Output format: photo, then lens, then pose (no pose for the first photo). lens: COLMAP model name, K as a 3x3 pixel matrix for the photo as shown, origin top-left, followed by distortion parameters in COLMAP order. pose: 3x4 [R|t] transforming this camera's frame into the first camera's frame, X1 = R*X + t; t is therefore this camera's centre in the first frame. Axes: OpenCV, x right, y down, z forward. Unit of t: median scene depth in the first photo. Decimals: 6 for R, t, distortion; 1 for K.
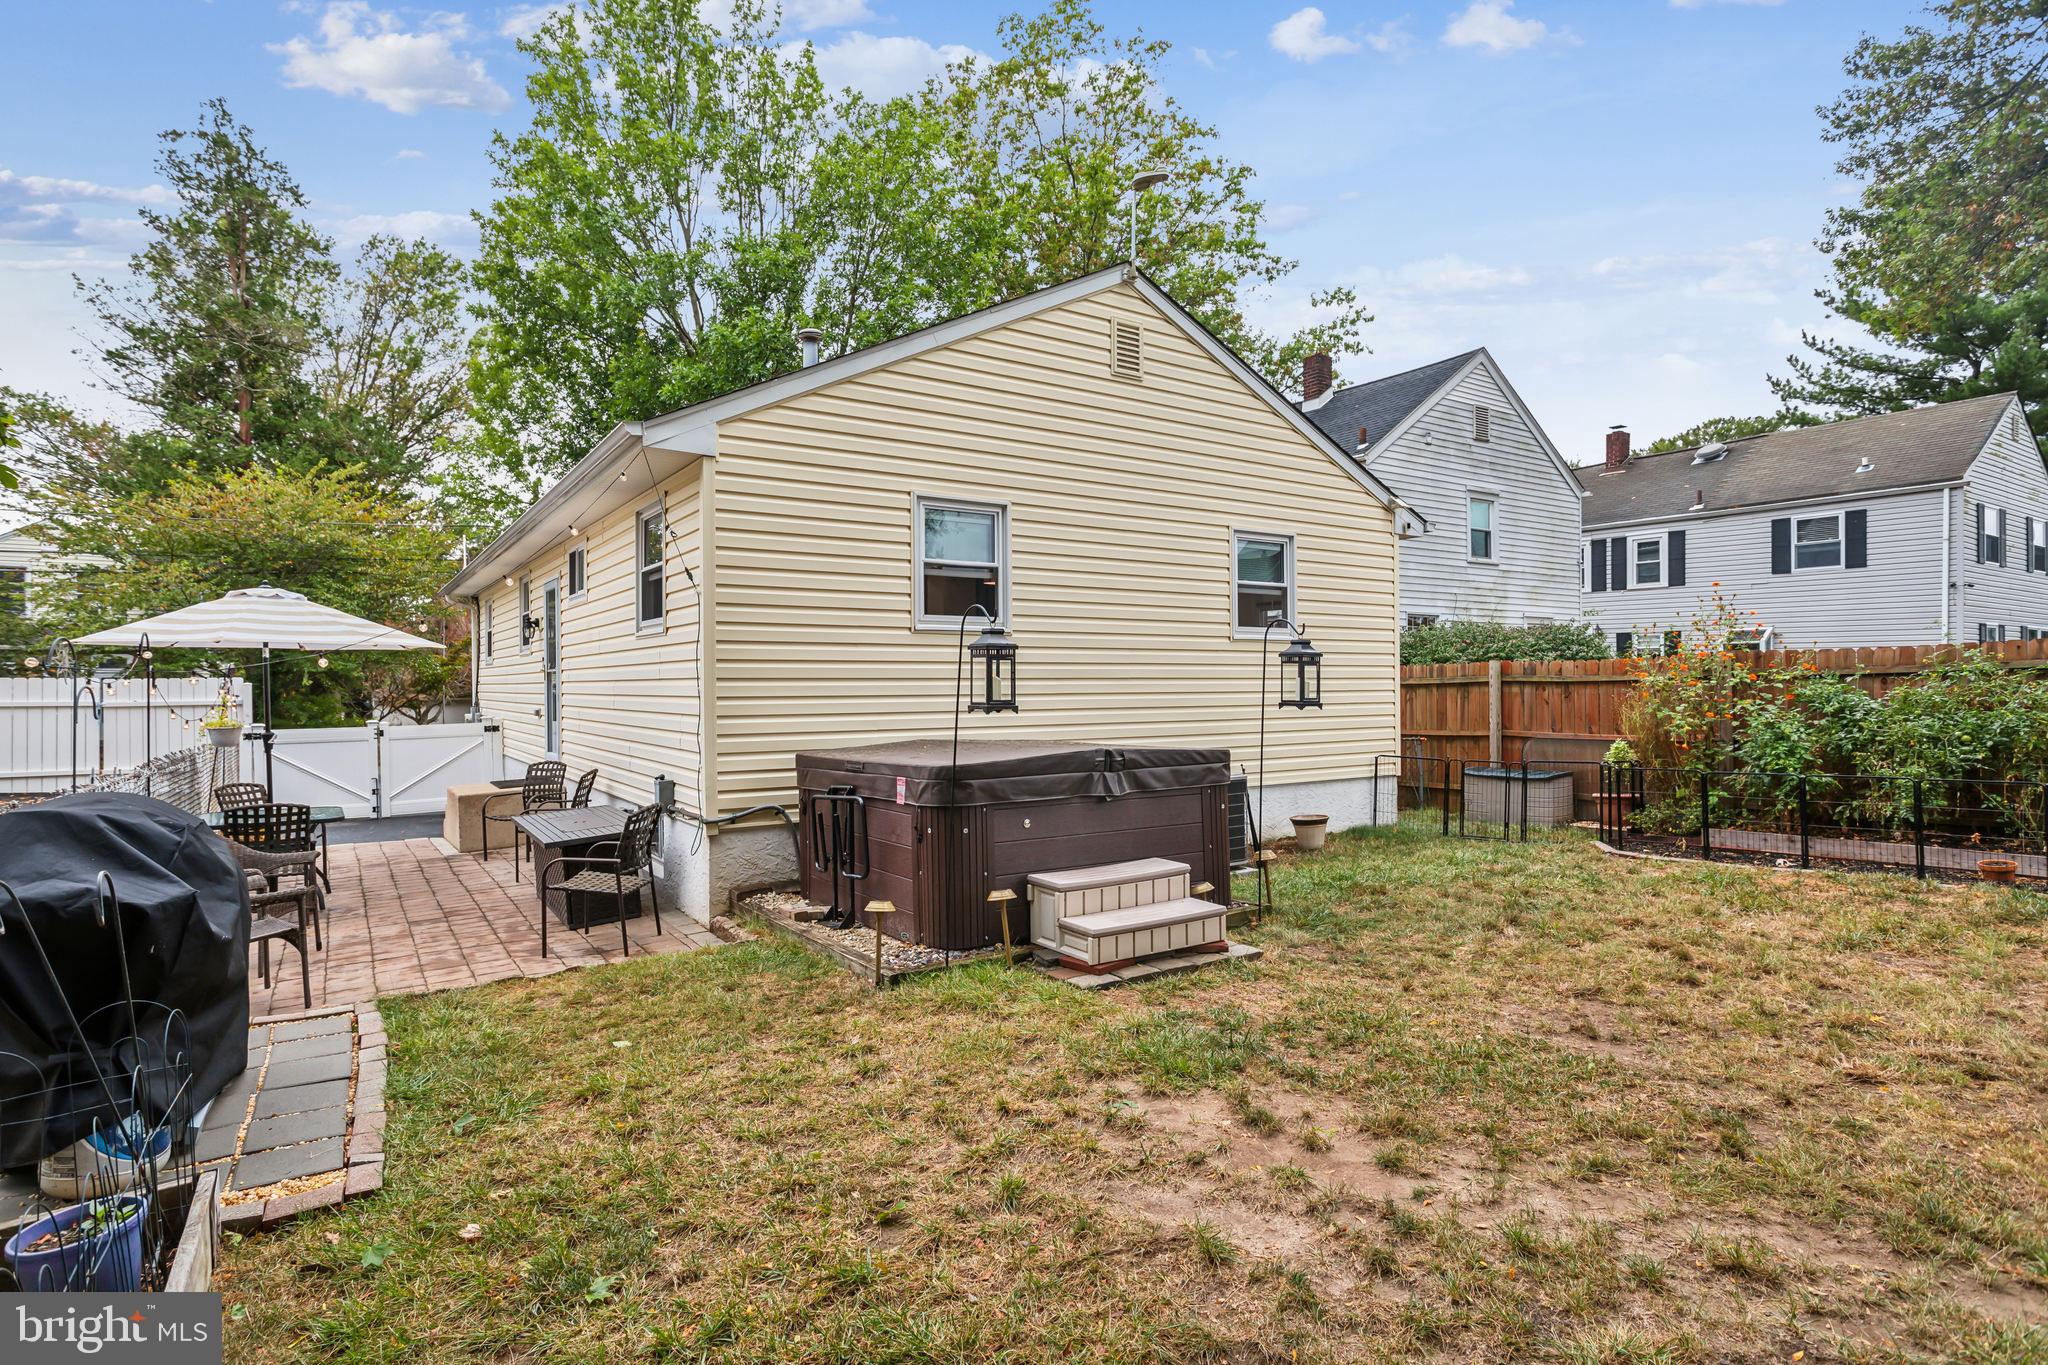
lens RADIAL K [[1056.8, 0, 1027.1], [0, 1056.8, 686.1], [0, 0, 1]] dist [-0.002865, -0.000449]
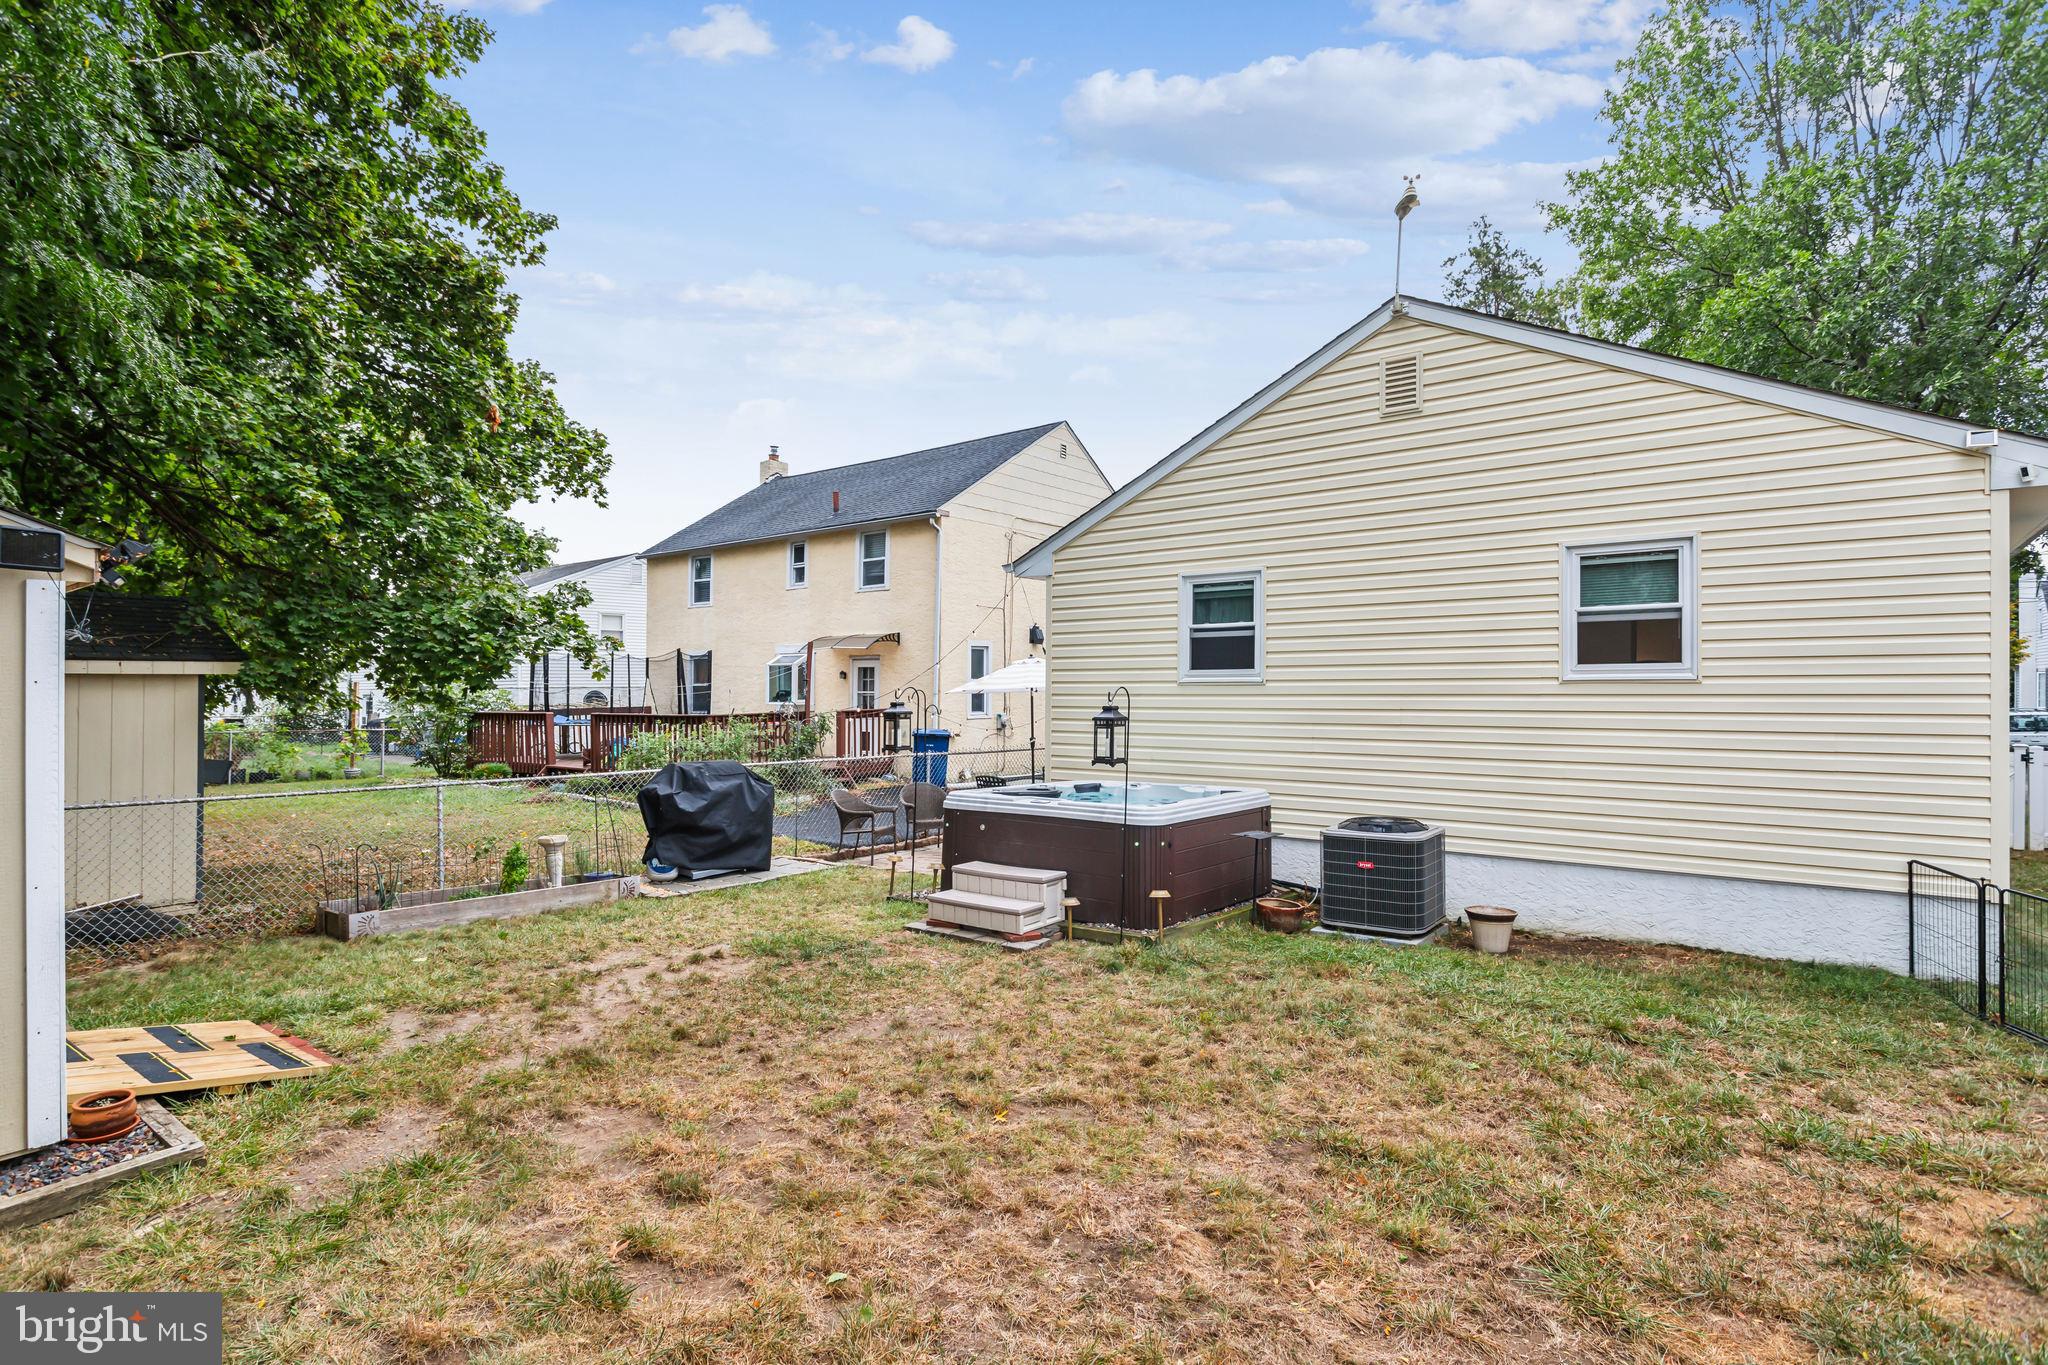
lens RADIAL K [[1056.8, 0, 1025.9], [0, 1056.8, 680.6], [0, 0, 1]] dist [-0.002865, -0.000449]
pose [[0.294993, 0.002024, -0.955497, 0.981775], [0.004152, 0.999986, 0.003400, -0.055844], [0.955490, -0.004970, 0.294981, 0.411482]]
